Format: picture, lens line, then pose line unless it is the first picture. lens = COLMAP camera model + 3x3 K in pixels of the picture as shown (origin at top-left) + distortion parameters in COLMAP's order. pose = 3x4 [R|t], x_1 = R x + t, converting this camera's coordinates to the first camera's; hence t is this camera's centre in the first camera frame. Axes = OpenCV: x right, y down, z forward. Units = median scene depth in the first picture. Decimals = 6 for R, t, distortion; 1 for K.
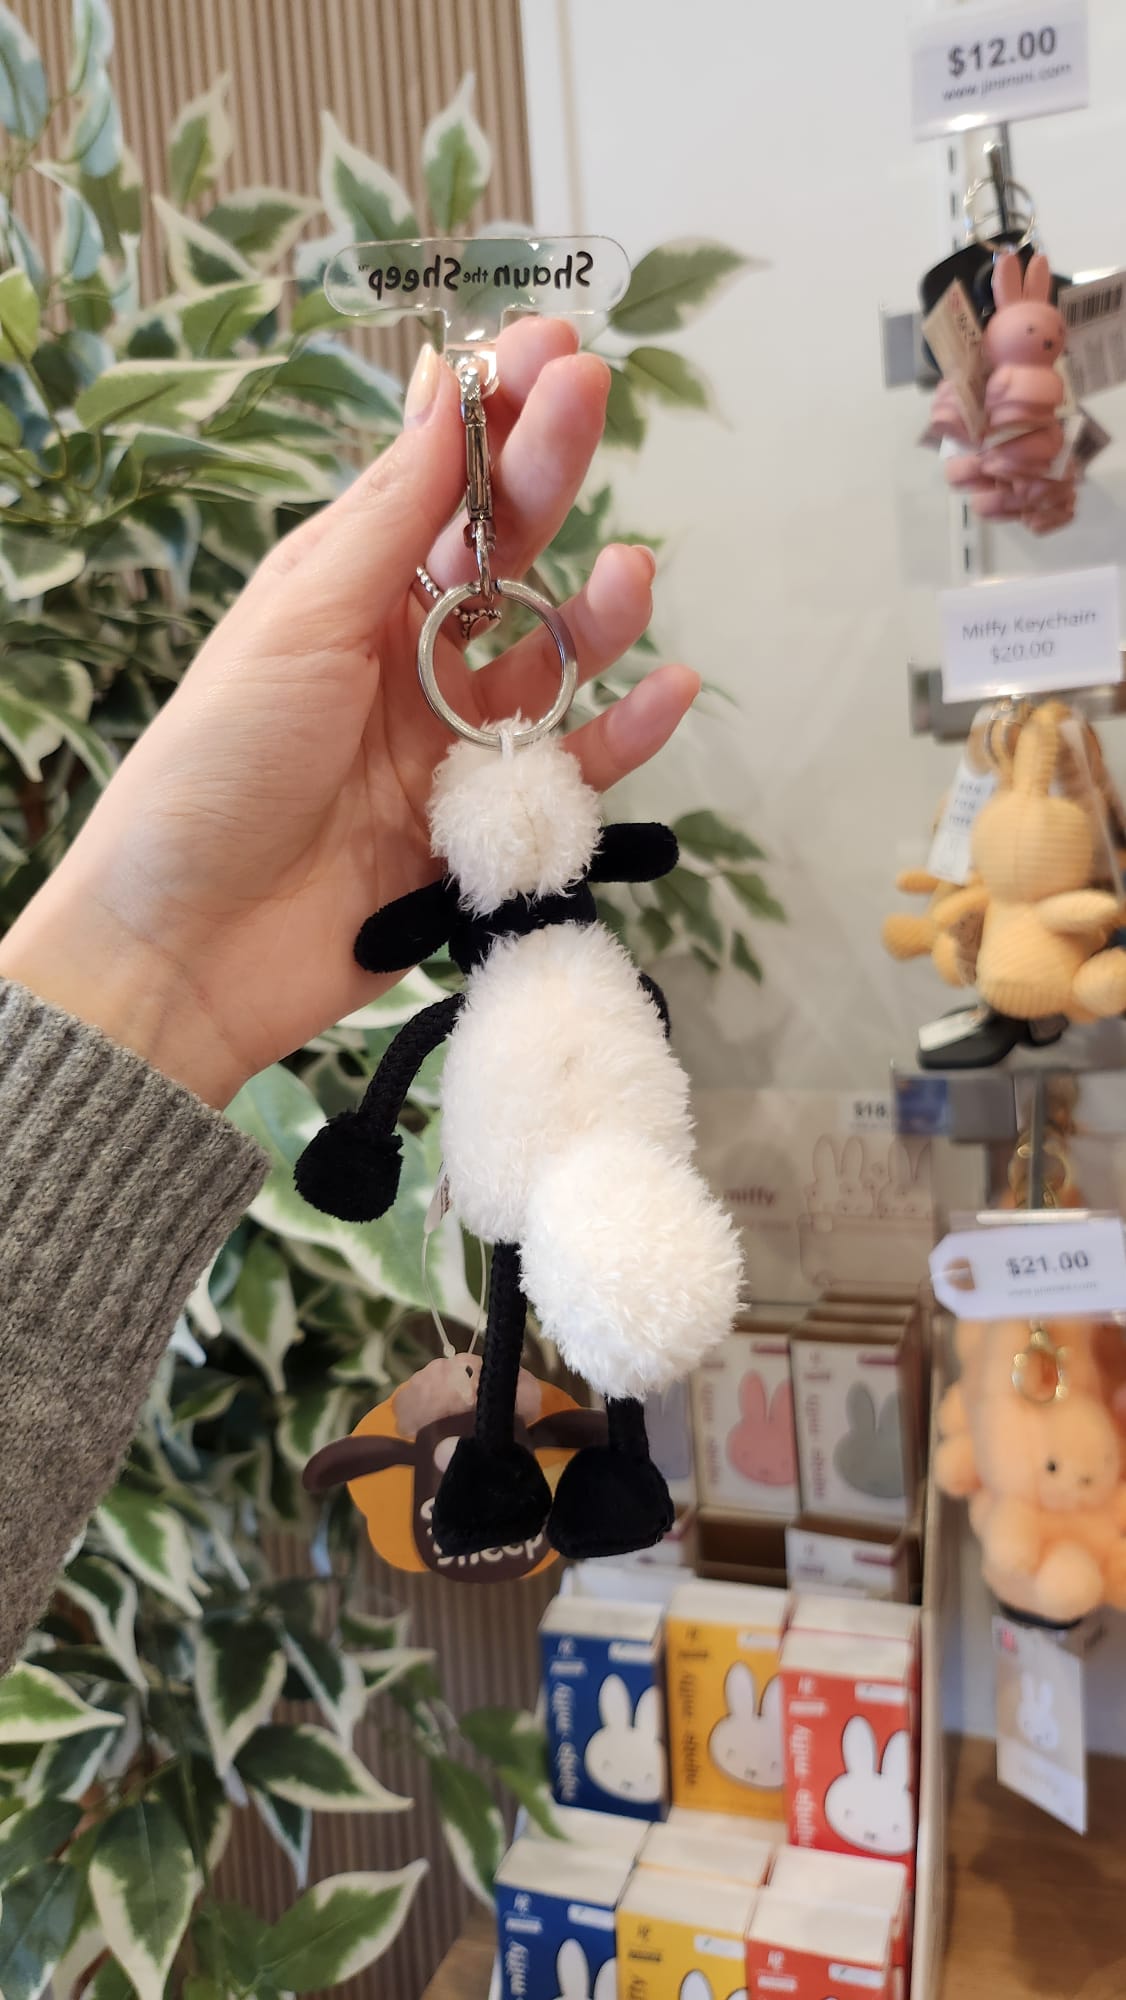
lens RADIAL K [[1428.7, 0, 529.4], [0, 1428.7, 1007.8], [0, 0, 1]] dist [0.032824, -0.055070]
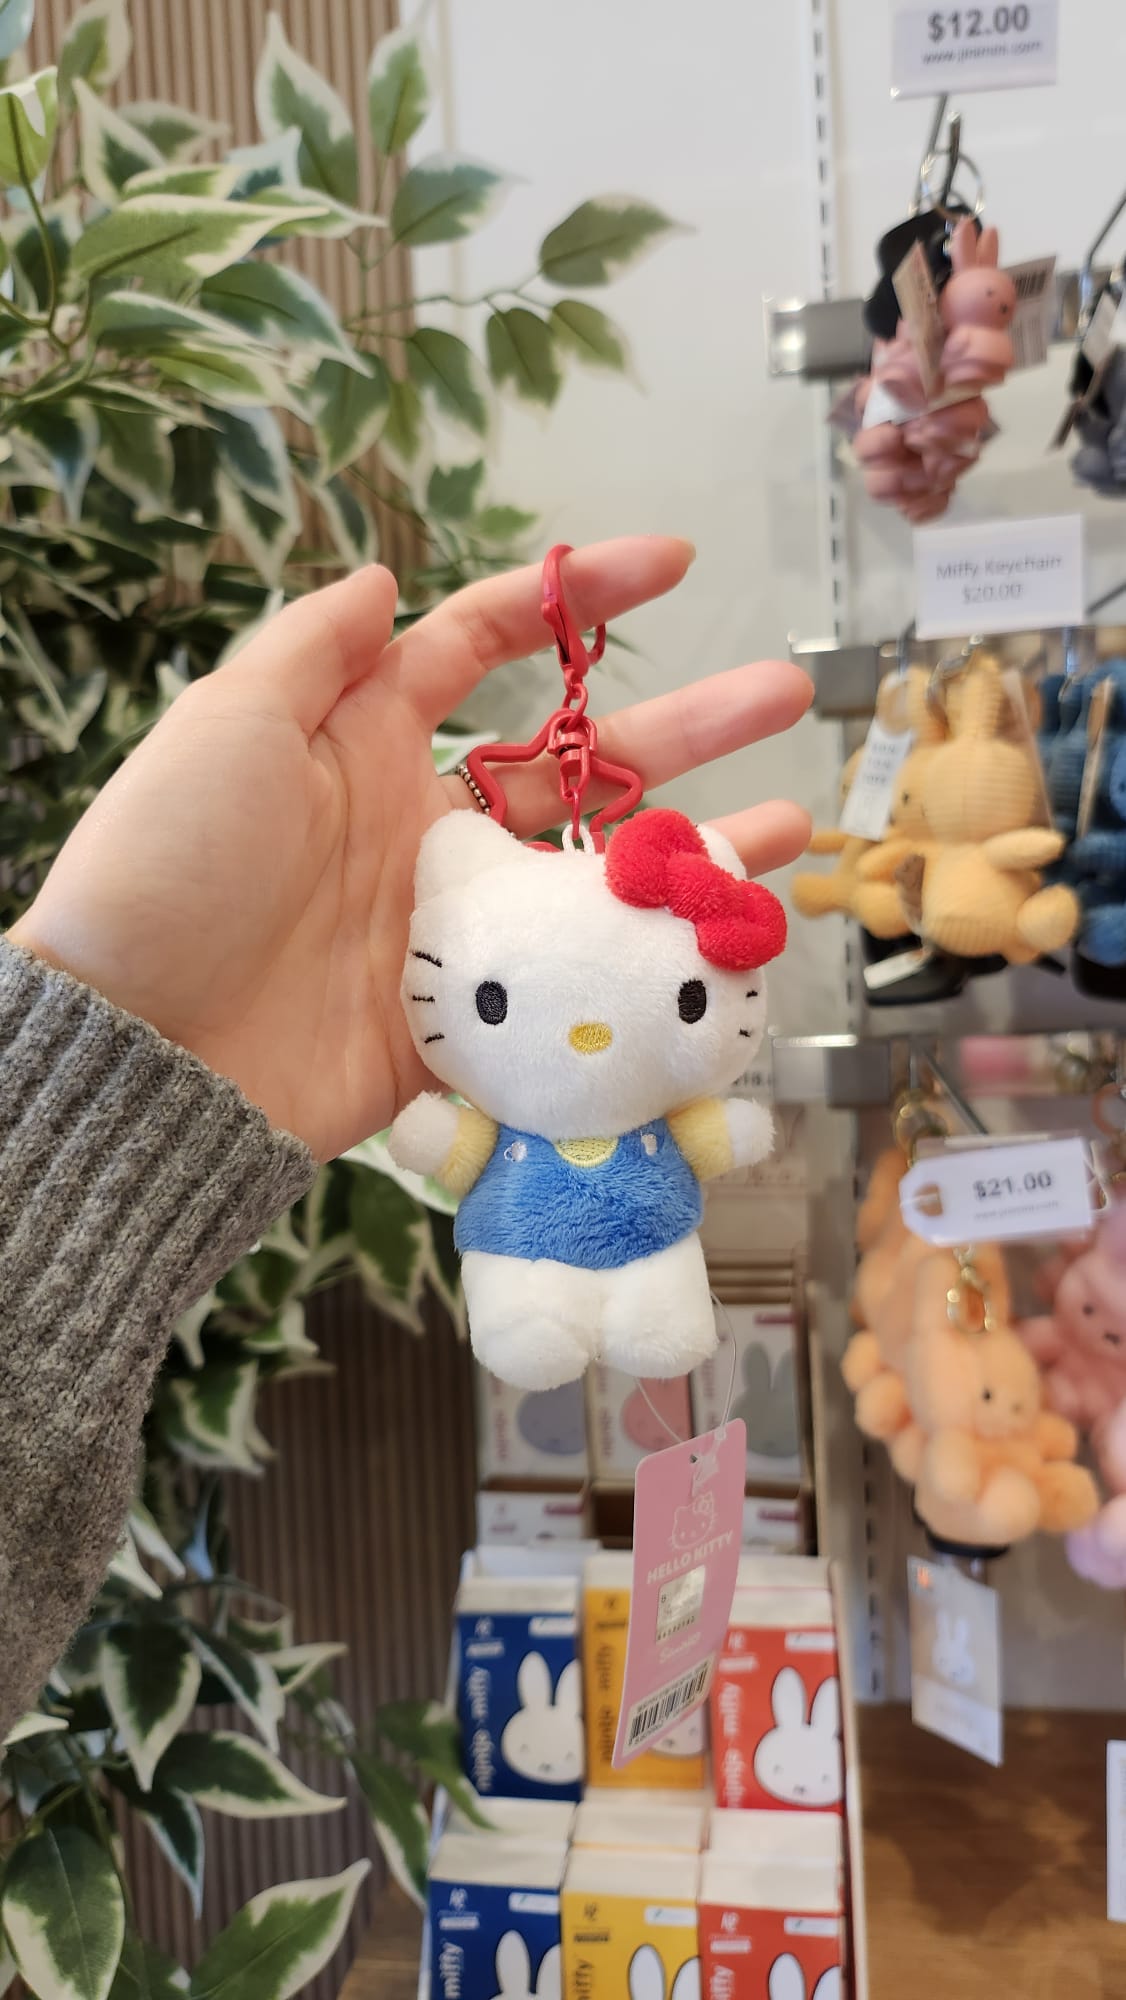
lens RADIAL K [[1421.4, 0, 549.4], [0, 1421.4, 996.0], [0, 0, 1]] dist [0.032304, -0.050344]
pose [[0.979009, 0.005508, 0.203742, -0.136312], [0.001488, 0.999415, -0.034168, 0.059767], [-0.203811, 0.033754, 0.978428, 0.045582]]
